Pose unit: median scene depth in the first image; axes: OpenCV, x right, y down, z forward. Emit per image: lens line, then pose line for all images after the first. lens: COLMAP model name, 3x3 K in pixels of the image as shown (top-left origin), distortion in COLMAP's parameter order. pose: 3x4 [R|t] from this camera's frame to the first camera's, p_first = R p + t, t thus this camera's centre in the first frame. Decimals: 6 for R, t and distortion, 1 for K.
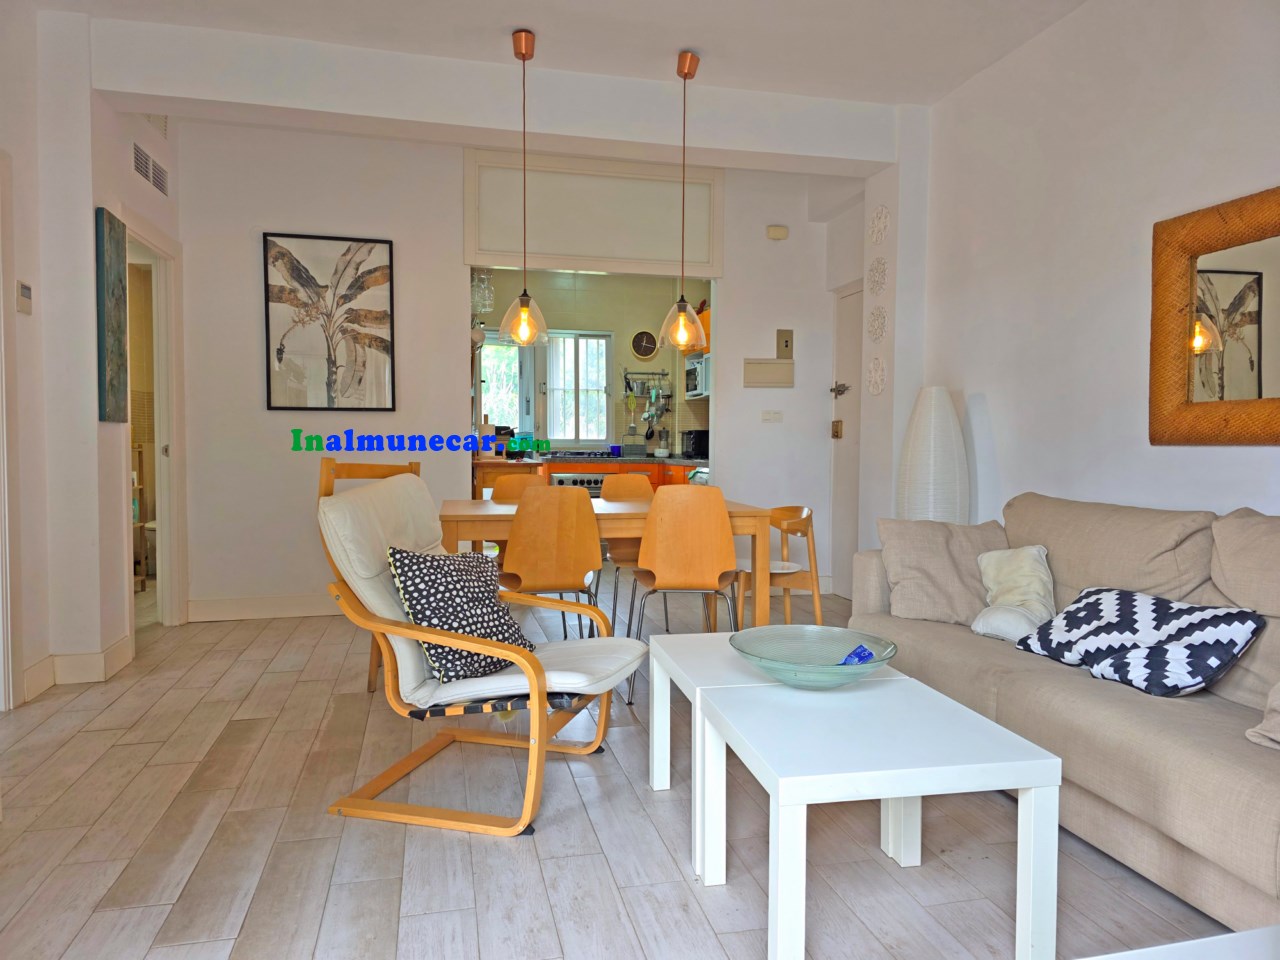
lens RADIAL K [[850.7, 0, 641.6], [0, 850.7, 482.3], [0, 0, 1]] dist [0.039750, -0.038661]
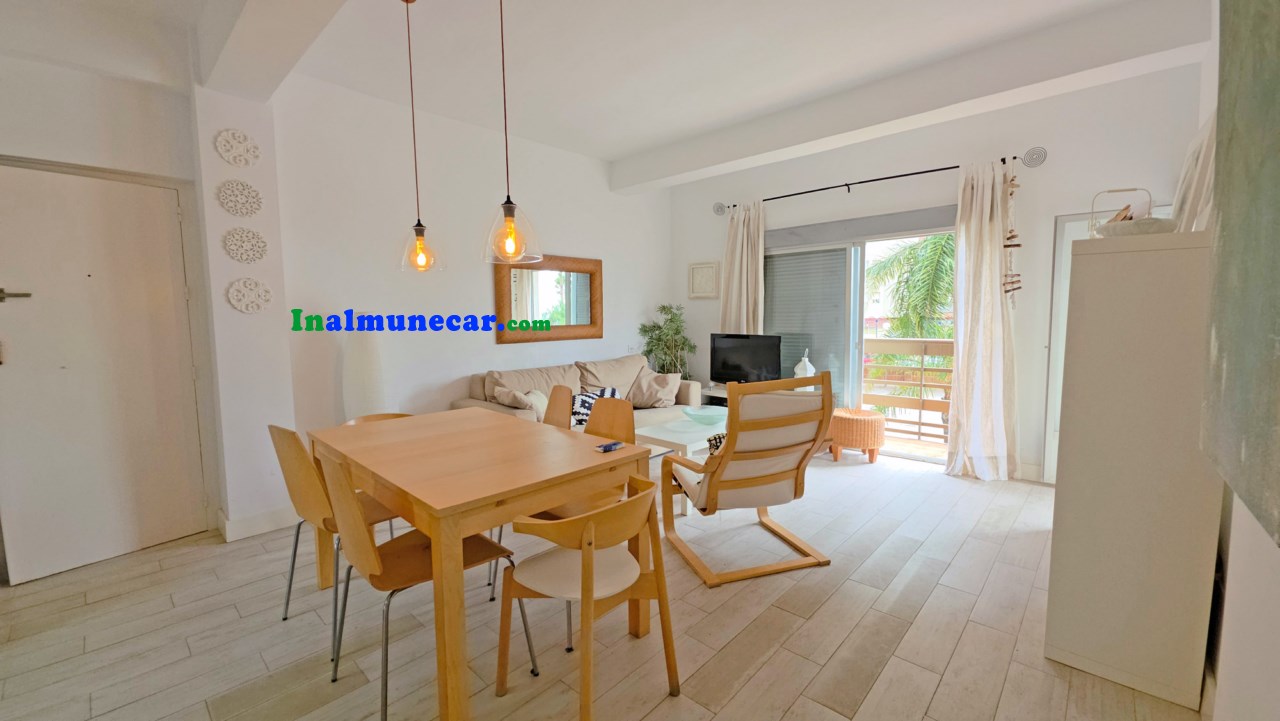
lens RADIAL K [[502.2, 0, 645.0], [0, 502.2, 357.4], [0, 0, 1]] dist [-0.003417, -0.000378]
pose [[-0.557765, -0.065618, 0.827401, -0.666628], [0.049533, 0.992462, 0.112099, -0.125613], [-0.828520, 0.103509, -0.550310, 1.246108]]
